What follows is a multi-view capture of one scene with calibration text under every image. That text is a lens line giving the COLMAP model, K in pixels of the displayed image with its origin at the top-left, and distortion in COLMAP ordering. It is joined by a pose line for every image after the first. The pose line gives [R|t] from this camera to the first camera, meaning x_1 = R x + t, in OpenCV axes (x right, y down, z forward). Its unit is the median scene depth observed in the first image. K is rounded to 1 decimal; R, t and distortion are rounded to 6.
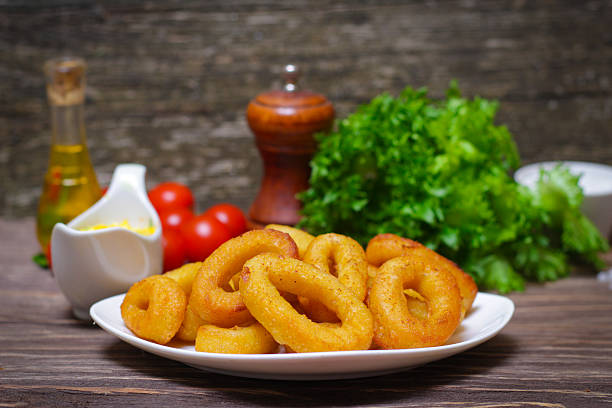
lens RADIAL K [[1439.1, 0, 306.0], [0, 1439.1, 204.0], [0, 0, 1]] dist [-0.203684, 0.577241]
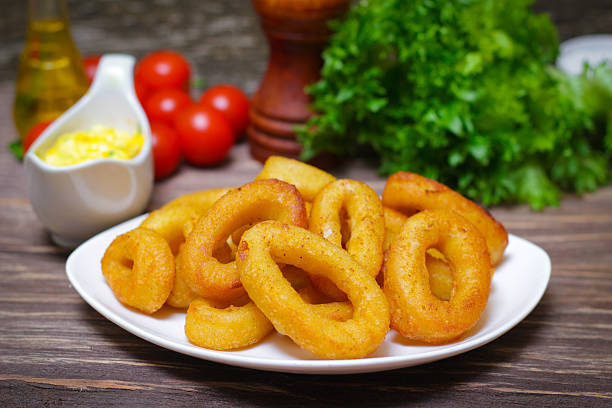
lens RADIAL K [[1439.1, 0, 306.0], [0, 1439.1, 204.0], [0, 0, 1]] dist [-0.203684, 0.577241]
pose [[0.999699, 0.024061, -0.004837, -0.000949], [-0.022462, 0.976424, 0.214691, -0.152218], [0.009889, -0.214517, 0.976670, 0.154453]]
